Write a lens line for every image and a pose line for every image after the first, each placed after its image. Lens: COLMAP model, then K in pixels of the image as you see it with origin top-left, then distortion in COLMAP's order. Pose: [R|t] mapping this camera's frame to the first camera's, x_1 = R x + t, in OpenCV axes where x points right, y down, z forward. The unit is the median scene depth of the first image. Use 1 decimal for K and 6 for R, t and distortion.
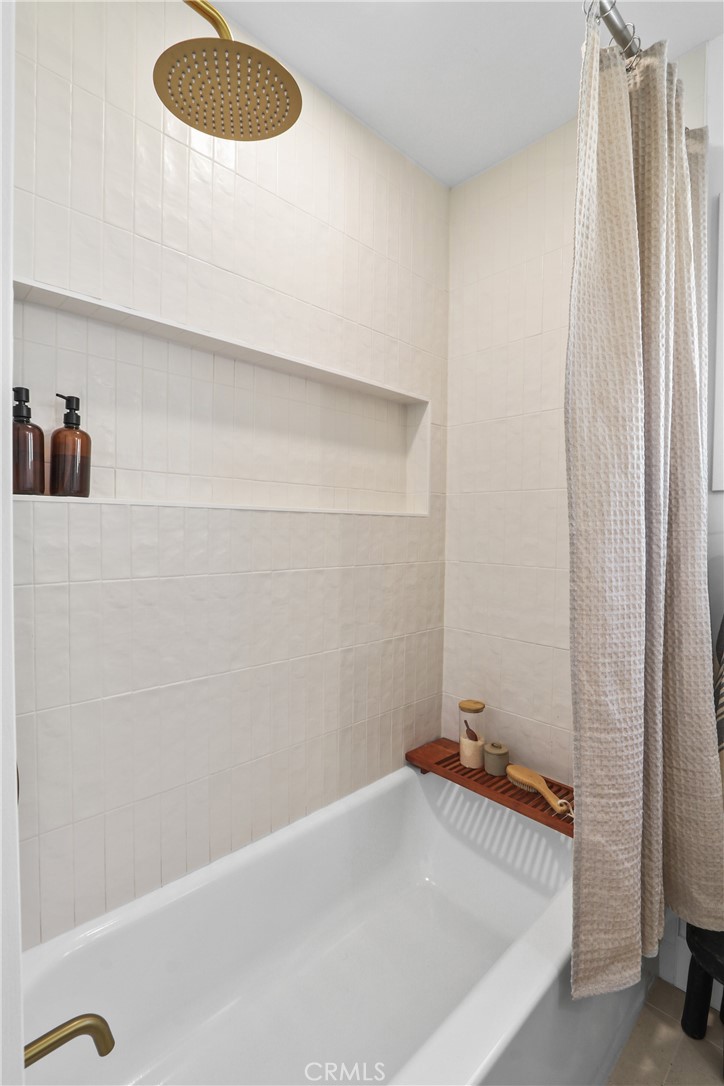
lens RADIAL K [[502.8, 0, 352.6], [0, 502.8, 540.8], [0, 0, 1]] dist [-0.019185, 0.003731]
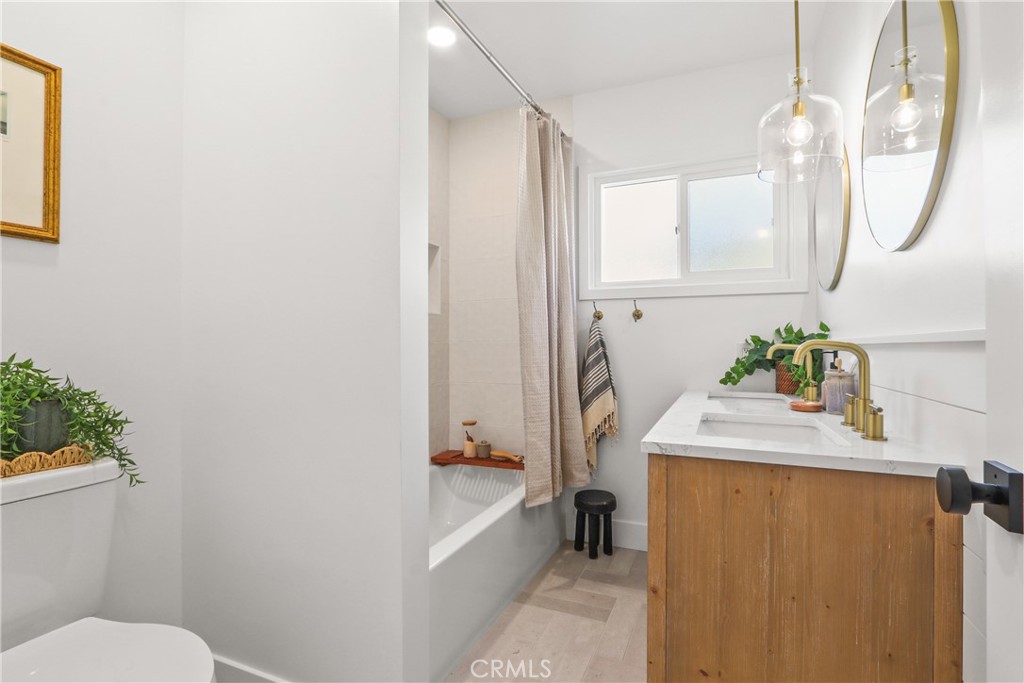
lens RADIAL K [[474.1, 0, 529.1], [0, 474.1, 340.6], [0, 0, 1]] dist [-0.019185, 0.003731]
pose [[0.906786, -0.009884, 0.421476, -0.415938], [0.026427, 0.999092, -0.033427, 0.165483], [-0.420763, 0.041449, 0.906223, -0.926760]]
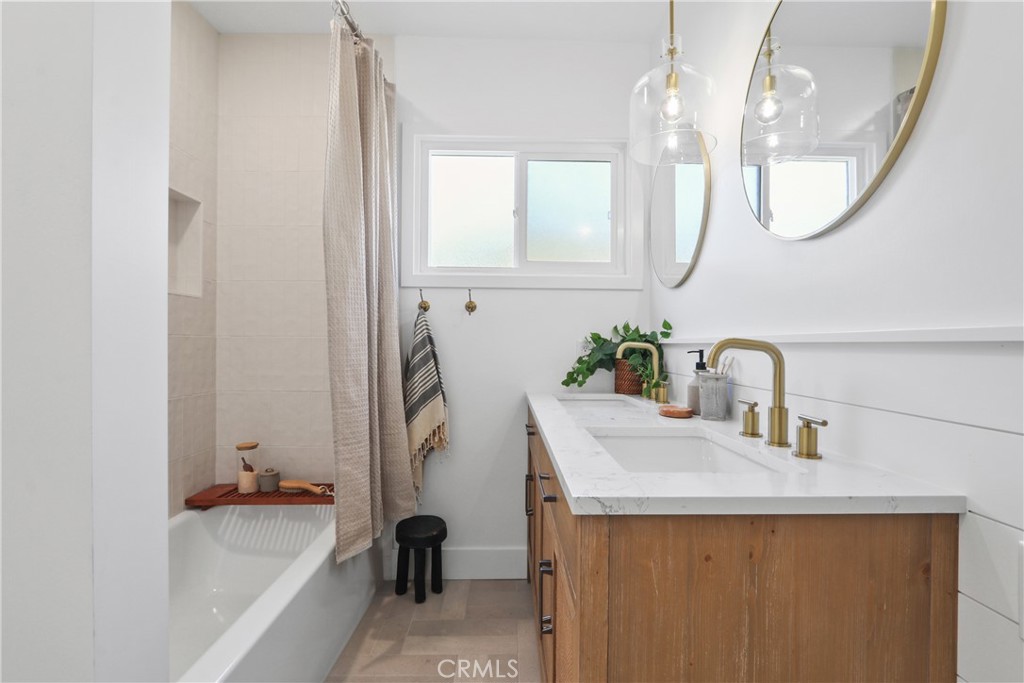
lens RADIAL K [[474.1, 0, 520.3], [0, 474.1, 342.6], [0, 0, 1]] dist [-0.019185, 0.003731]
pose [[0.666458, -0.009423, 0.745483, -0.302407], [0.026581, 0.999585, -0.011128, 0.153109], [-0.745069, 0.027233, 0.666431, -0.519109]]
